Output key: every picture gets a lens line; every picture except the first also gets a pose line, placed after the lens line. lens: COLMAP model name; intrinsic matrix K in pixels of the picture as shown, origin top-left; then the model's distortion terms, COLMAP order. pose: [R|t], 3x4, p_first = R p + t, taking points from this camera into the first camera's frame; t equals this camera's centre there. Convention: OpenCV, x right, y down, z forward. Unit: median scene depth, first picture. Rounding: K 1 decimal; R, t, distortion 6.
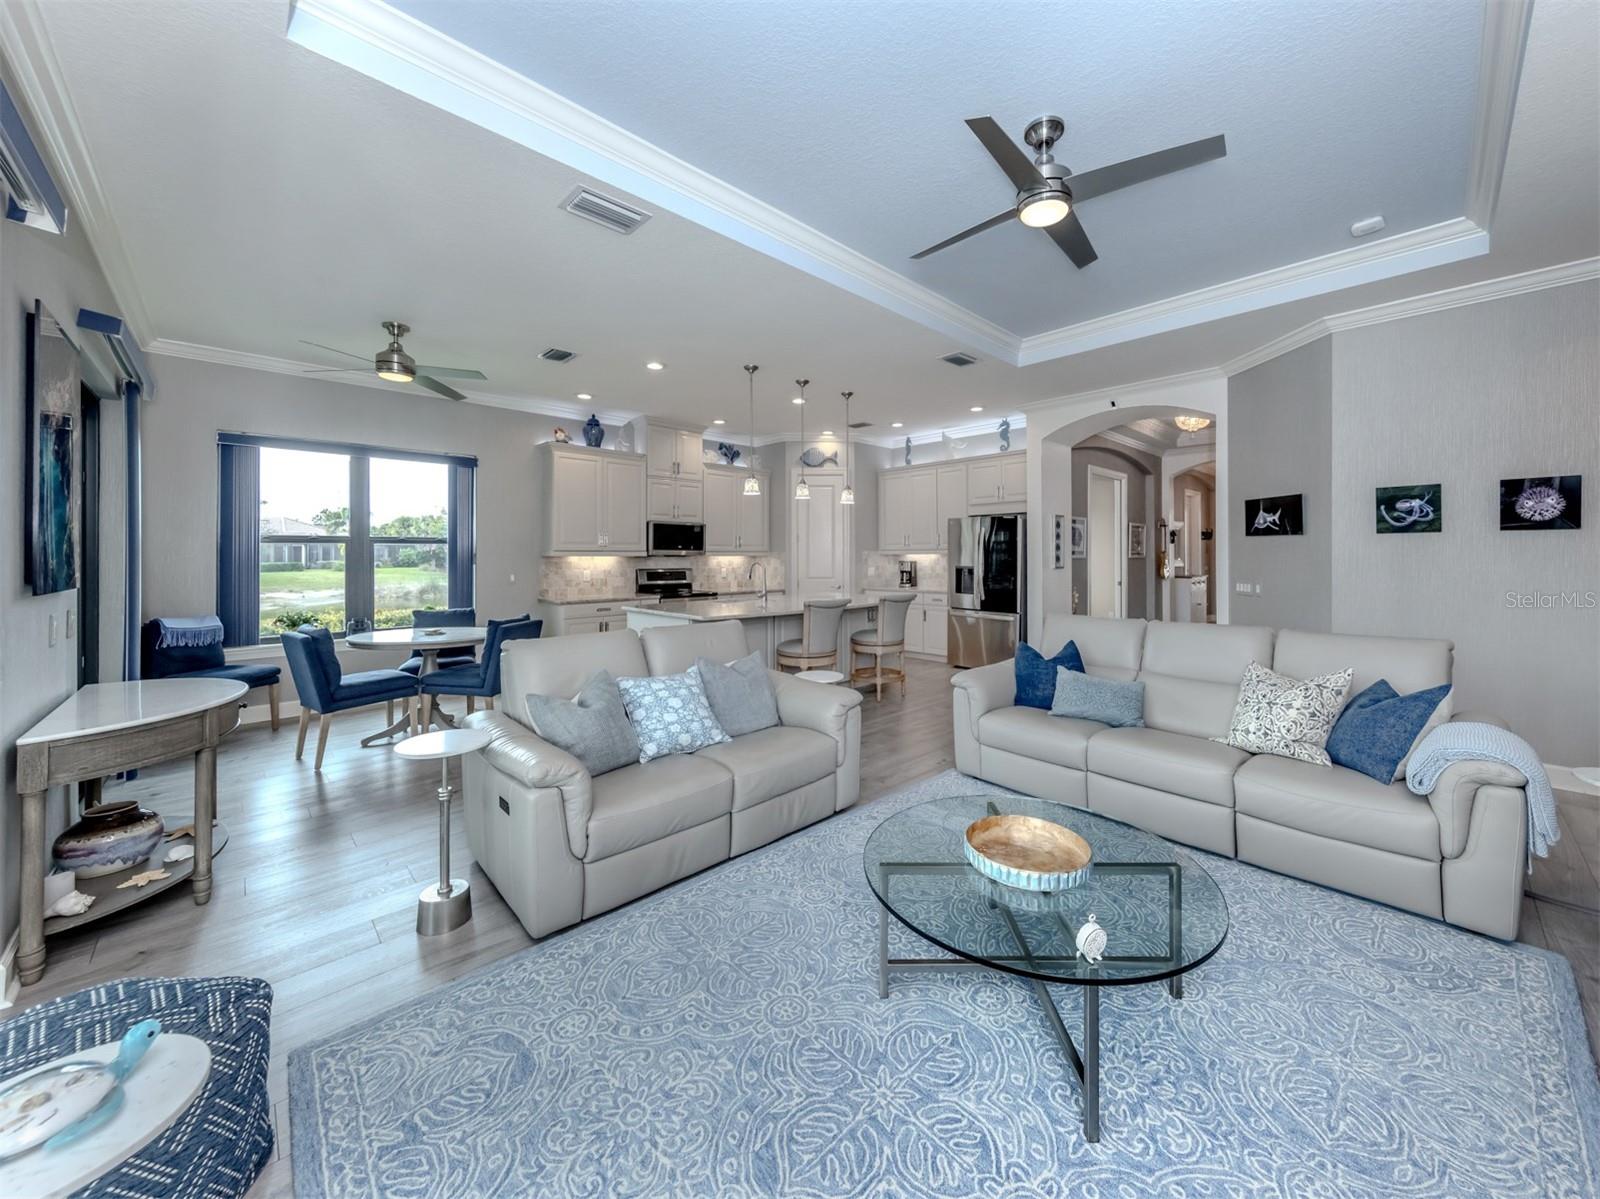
lens RADIAL K [[593.4, 0, 838.5], [0, 593.4, 553.3], [0, 0, 1]] dist [0.000705, 0.000114]
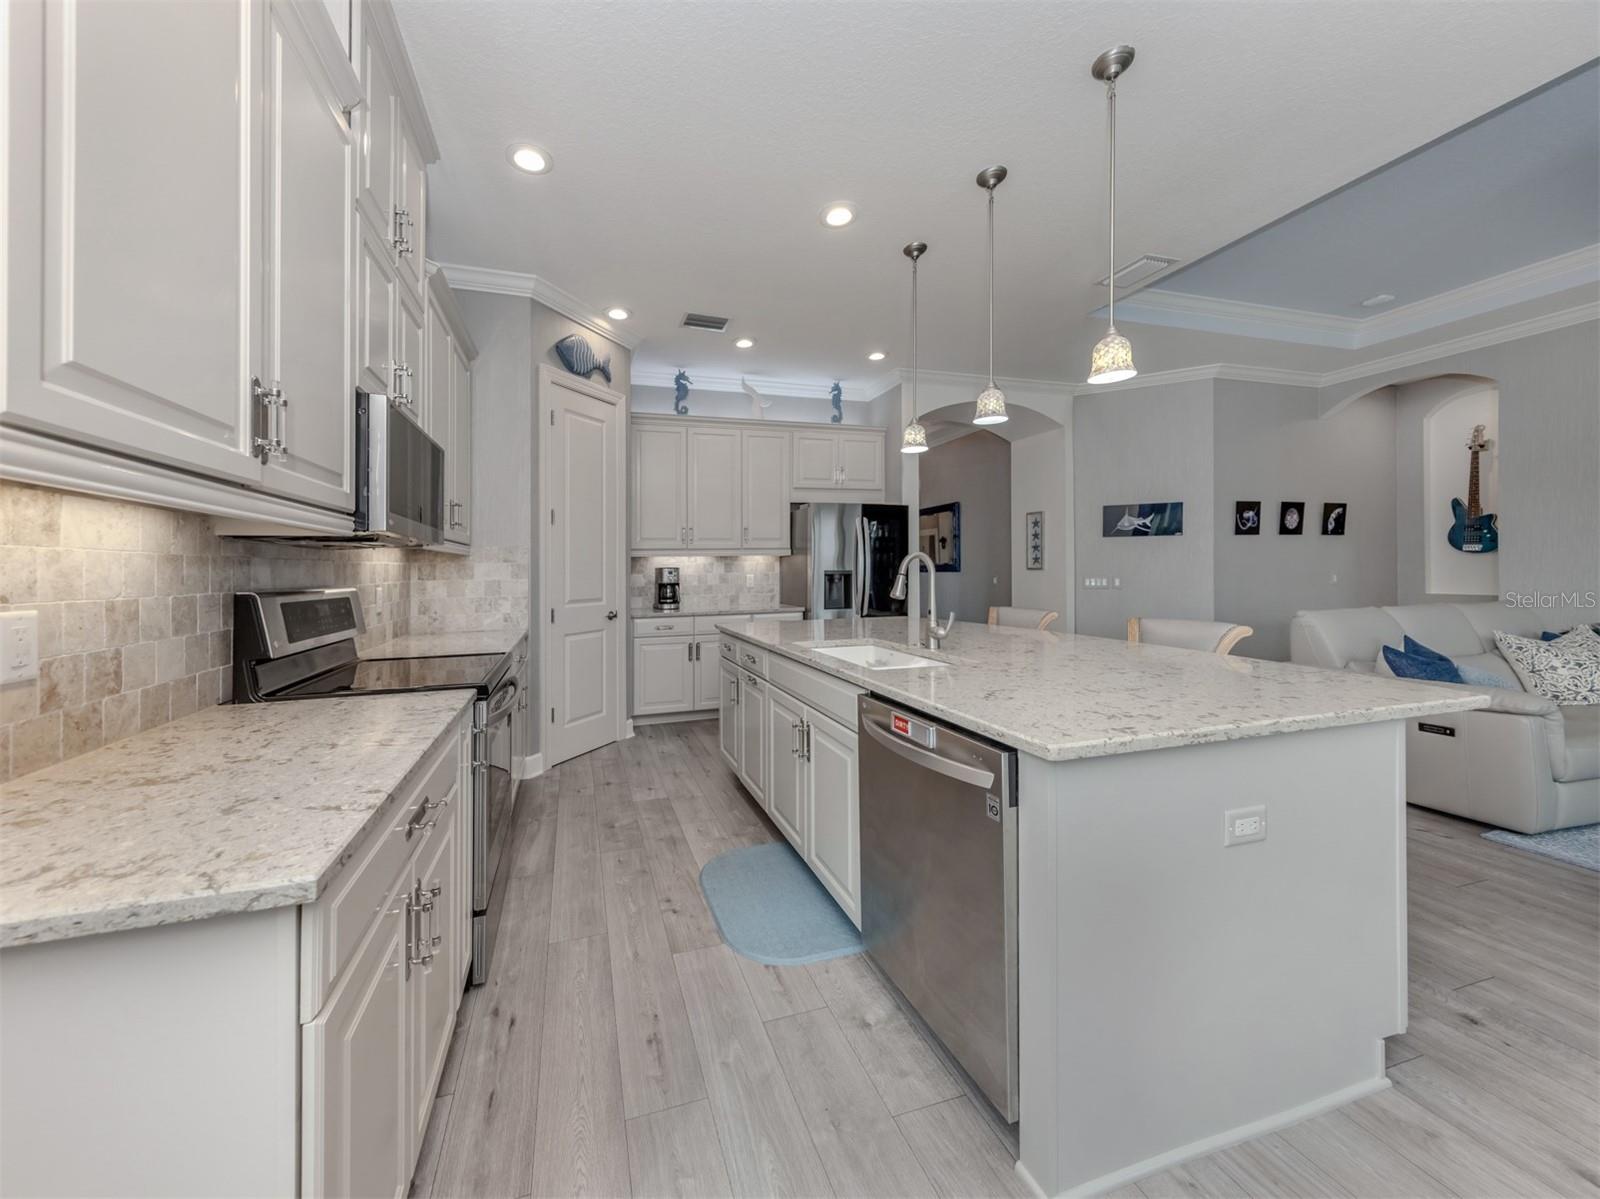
lens RADIAL K [[578.4, 0, 743.0], [0, 578.4, 569.9], [0, 0, 1]] dist [0.016404, -0.000044]
pose [[0.487168, -0.003957, 0.873299, -0.454826], [0.010629, 0.999943, -0.001398, 0.020699], [-0.873243, 0.009964, 0.487182, 0.751197]]
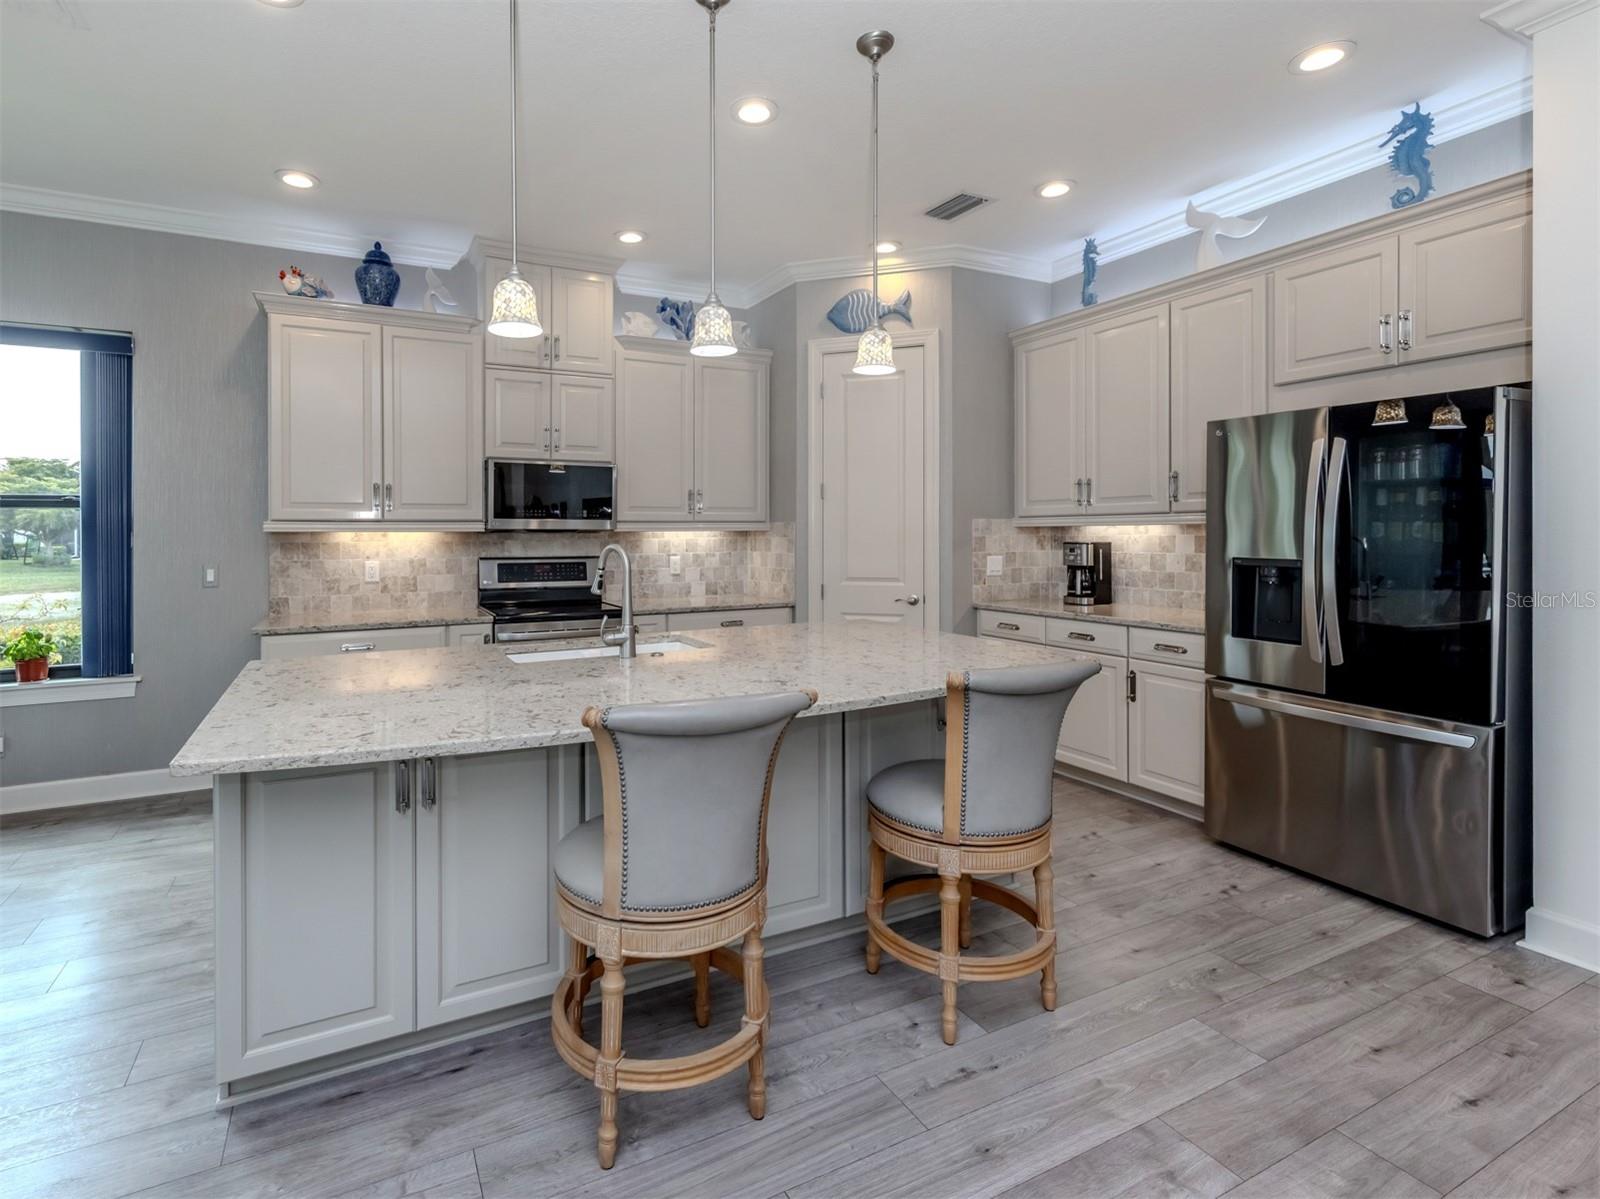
lens RADIAL K [[774.0, 0, 723.8], [0, 774.0, 537.1], [0, 0, 1]] dist [0.005410, 0.001497]
pose [[0.942766, 0.000325, -0.333456, 0.068293], [0.003196, 0.999945, 0.010011, 0.003817], [0.333441, -0.010503, 0.942712, 0.475999]]
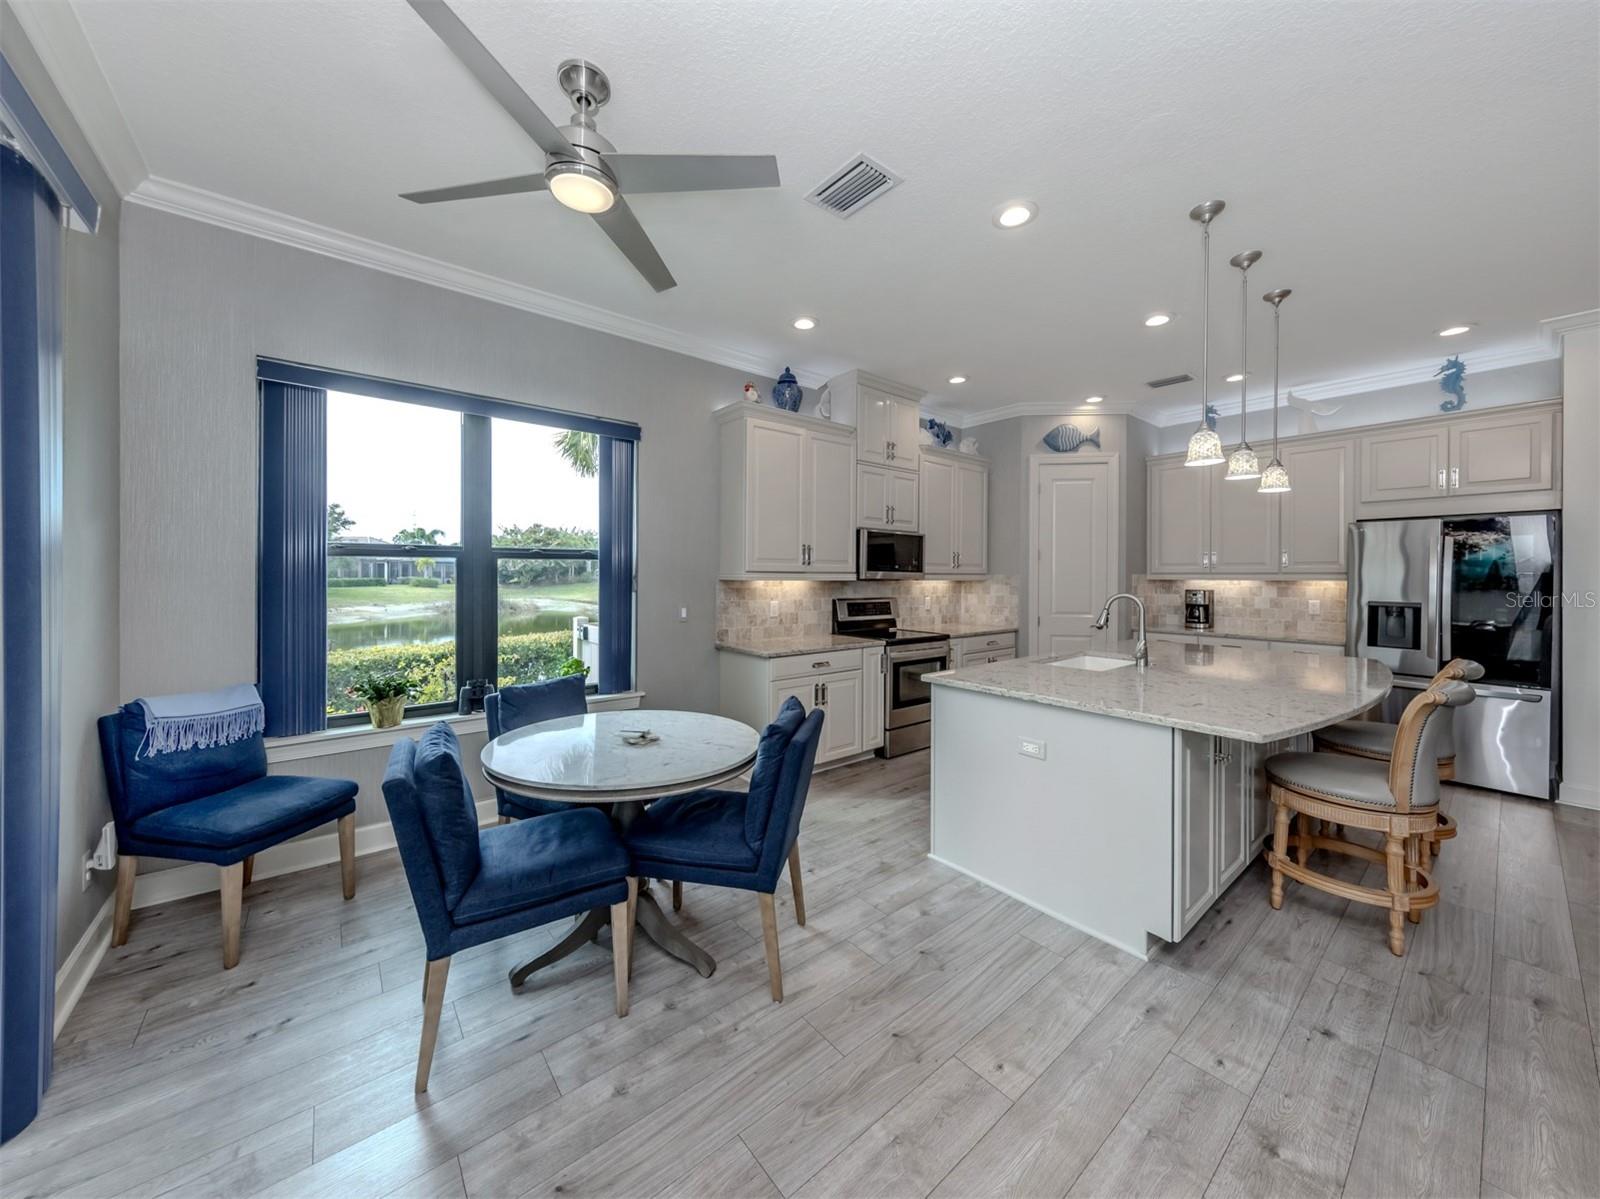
lens RADIAL K [[573.0, 0, 790.2], [0, 573.0, 577.4], [0, 0, 1]] dist [0.004047, -0.000100]
pose [[0.993793, 0.008349, -0.110928, -0.327263], [-0.007694, 0.999950, 0.006332, -0.001990], [0.110976, -0.005439, 0.993808, 0.348863]]
